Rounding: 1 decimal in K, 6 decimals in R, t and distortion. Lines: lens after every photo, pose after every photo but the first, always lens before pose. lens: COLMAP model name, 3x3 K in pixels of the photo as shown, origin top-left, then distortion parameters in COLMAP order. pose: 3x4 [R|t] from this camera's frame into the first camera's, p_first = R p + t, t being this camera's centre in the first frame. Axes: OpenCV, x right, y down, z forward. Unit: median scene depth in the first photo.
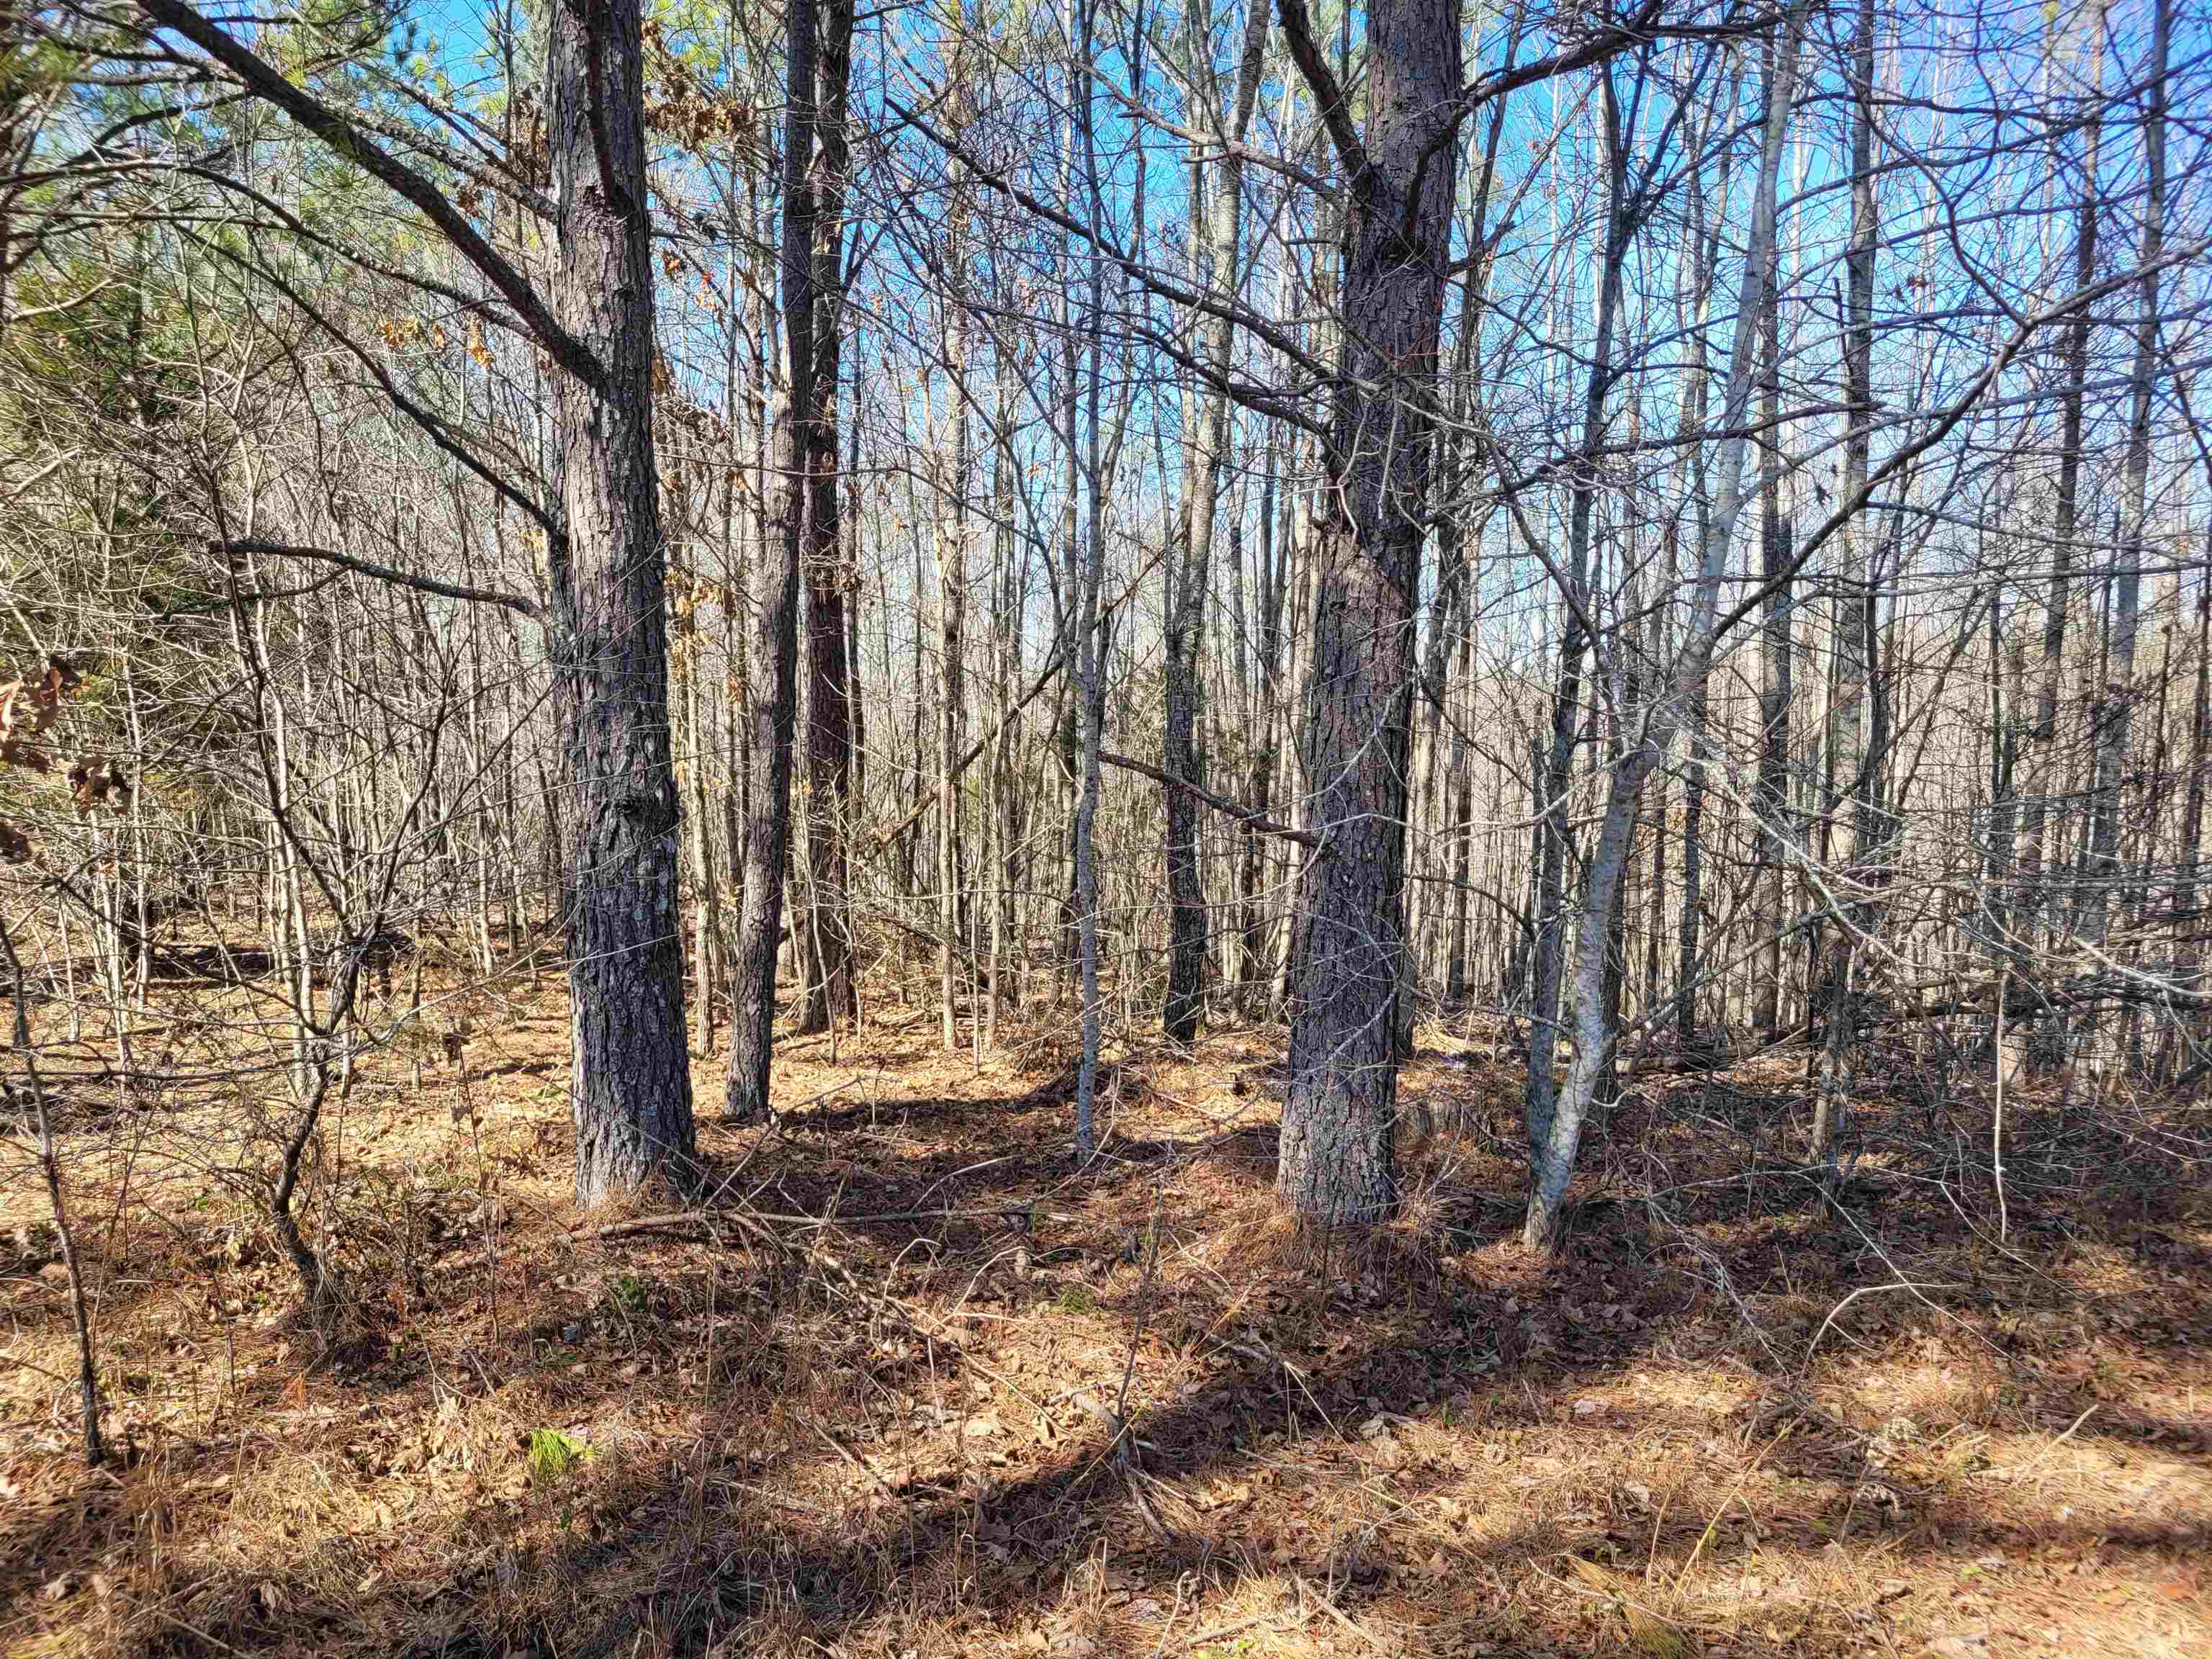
lens RADIAL K [[1669.9, 0, 1174.3], [0, 1669.9, 813.8], [0, 0, 1]] dist [0.035936, -0.015825]
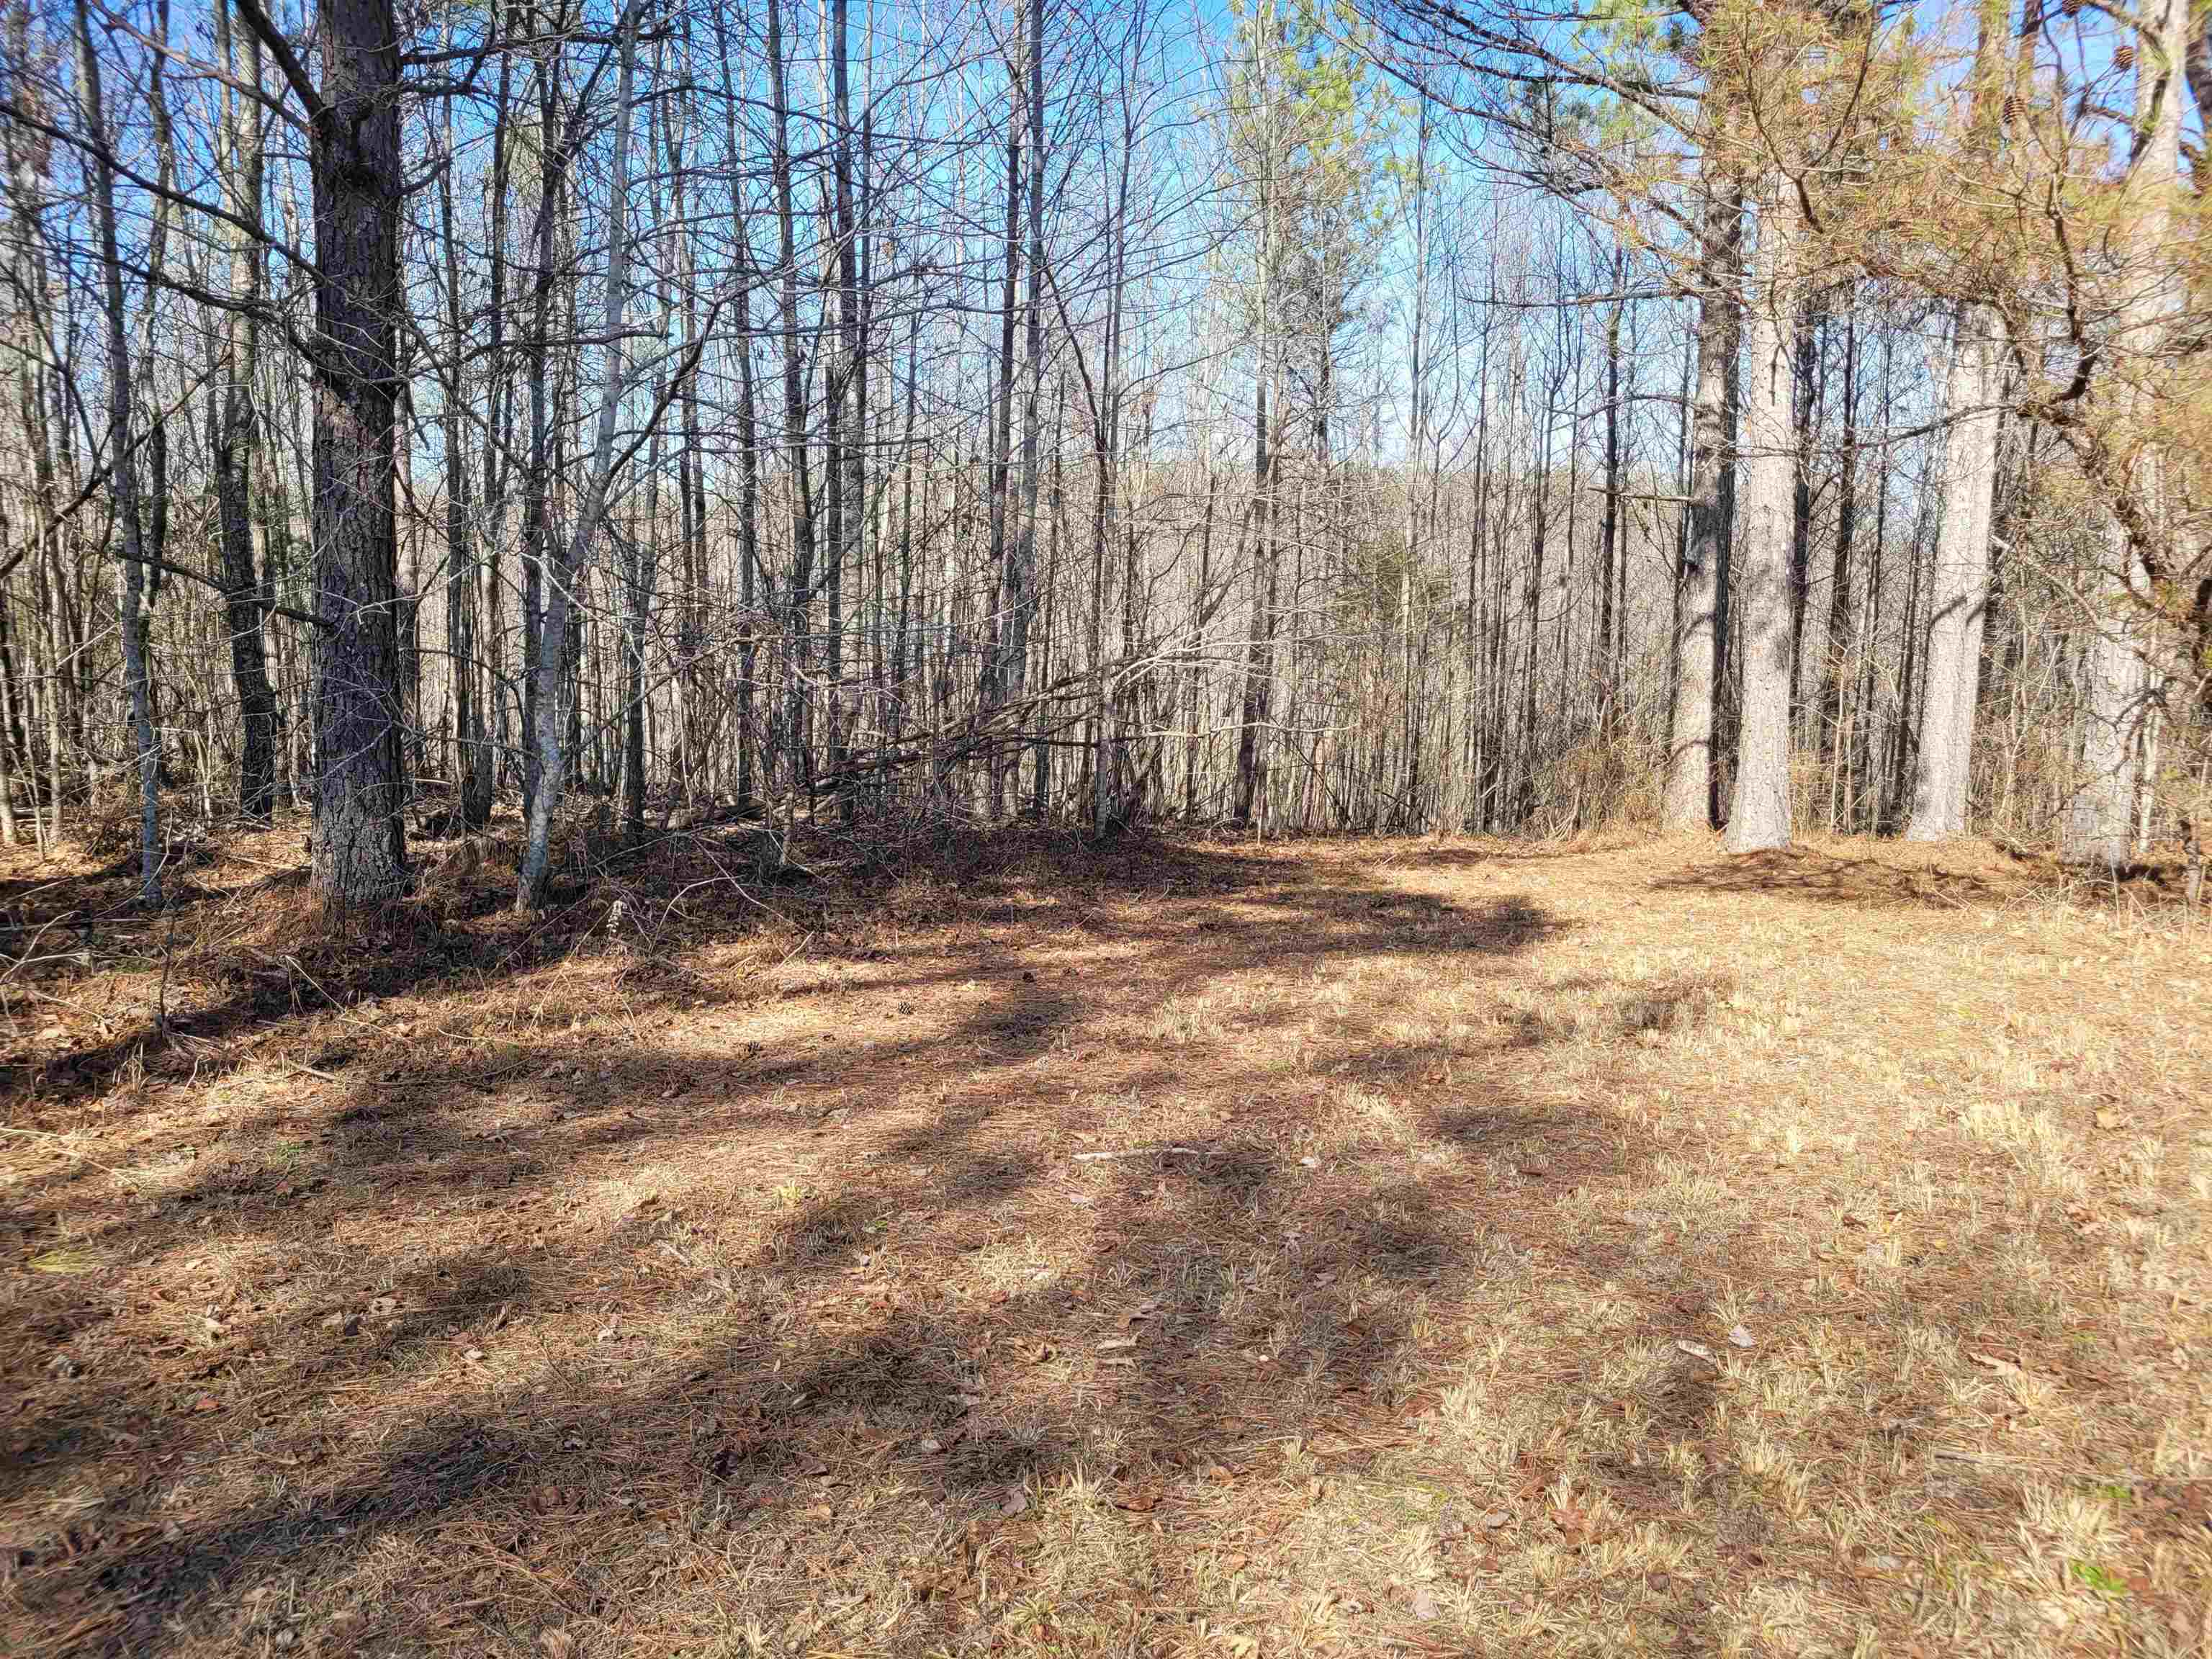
lens RADIAL K [[1669.9, 0, 1174.3], [0, 1669.9, 813.8], [0, 0, 1]] dist [0.035936, -0.015825]
pose [[0.890891, -0.061246, 0.450069, 0.074035], [0.013461, 0.993992, 0.108620, 0.031230], [-0.454018, -0.090710, 0.886363, -0.502655]]
